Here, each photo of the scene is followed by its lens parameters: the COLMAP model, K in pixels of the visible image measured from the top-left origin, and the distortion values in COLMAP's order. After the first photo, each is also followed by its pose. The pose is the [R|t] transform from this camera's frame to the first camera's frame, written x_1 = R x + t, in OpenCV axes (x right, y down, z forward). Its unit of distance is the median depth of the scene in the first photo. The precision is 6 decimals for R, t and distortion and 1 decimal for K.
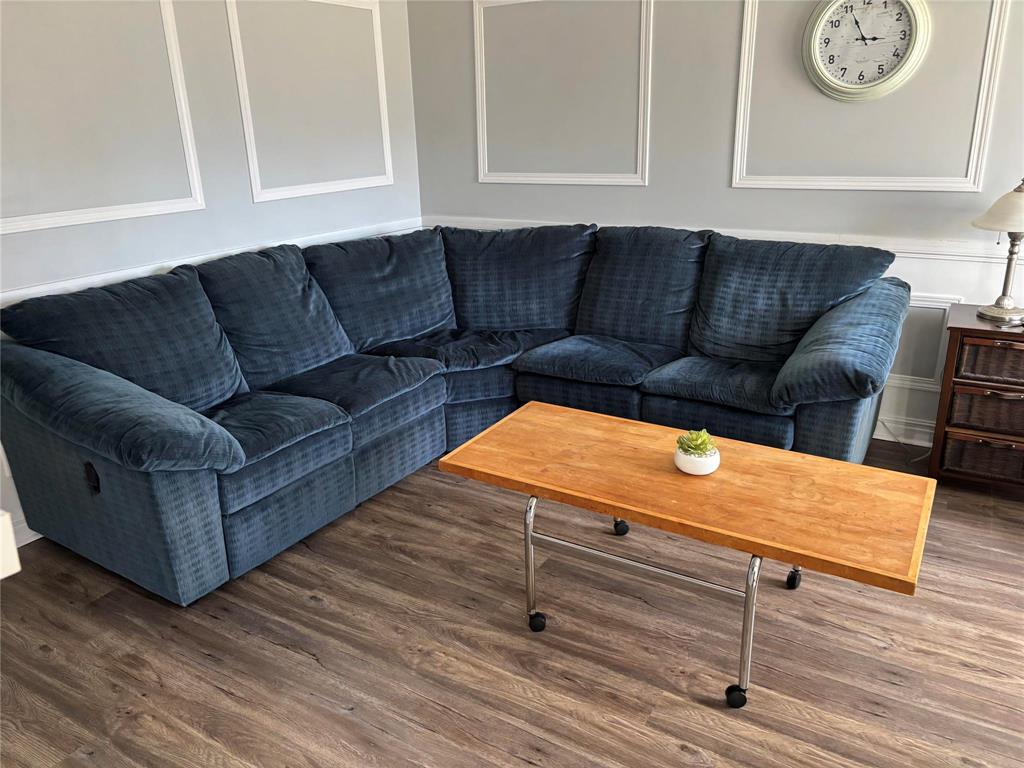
lens RADIAL K [[771.4, 0, 507.3], [0, 771.4, 380.7], [0, 0, 1]] dist [0.014040, -0.002402]
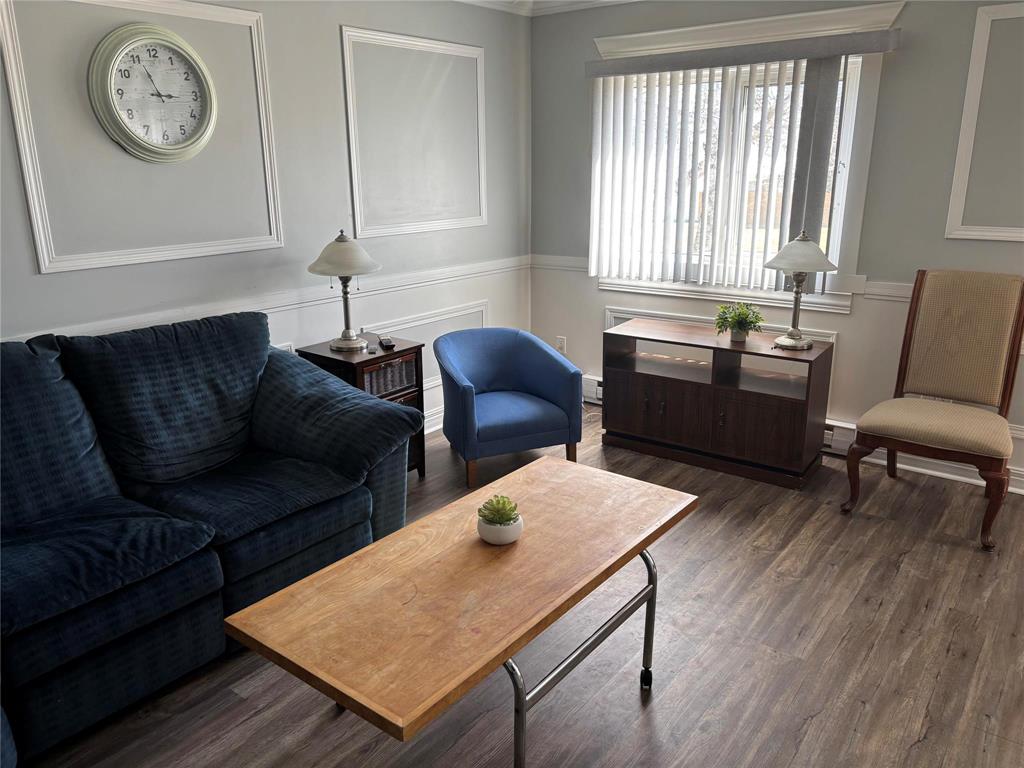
lens RADIAL K [[771.4, 0, 511.8], [0, 771.4, 385.7], [0, 0, 1]] dist [0.014040, -0.002402]
pose [[0.099703, -0.258337, 0.960896, -0.451808], [0.324567, 0.921331, 0.214023, -0.188361], [-0.940593, 0.290537, 0.175707, 0.551417]]
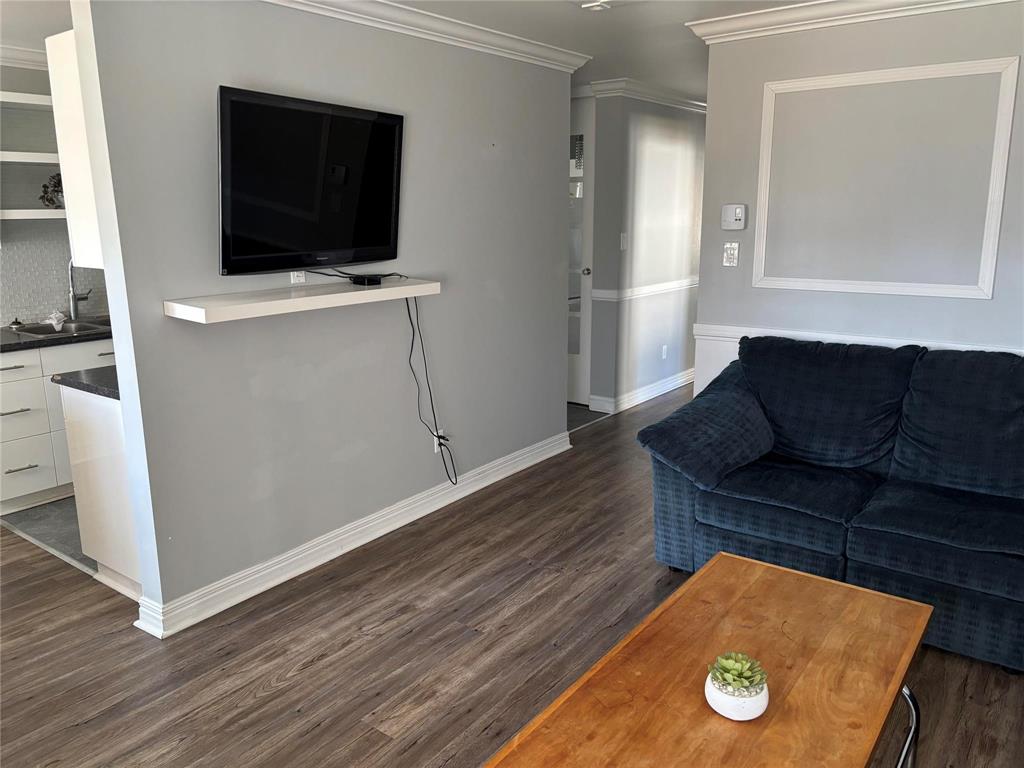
lens RADIAL K [[771.4, 0, 511.2], [0, 771.4, 382.7], [0, 0, 1]] dist [0.014040, -0.002402]
pose [[-0.087567, 0.250113, -0.964249, 0.645380], [-0.308966, 0.913413, 0.264985, -0.213192], [0.947033, 0.321124, -0.002709, 0.507899]]
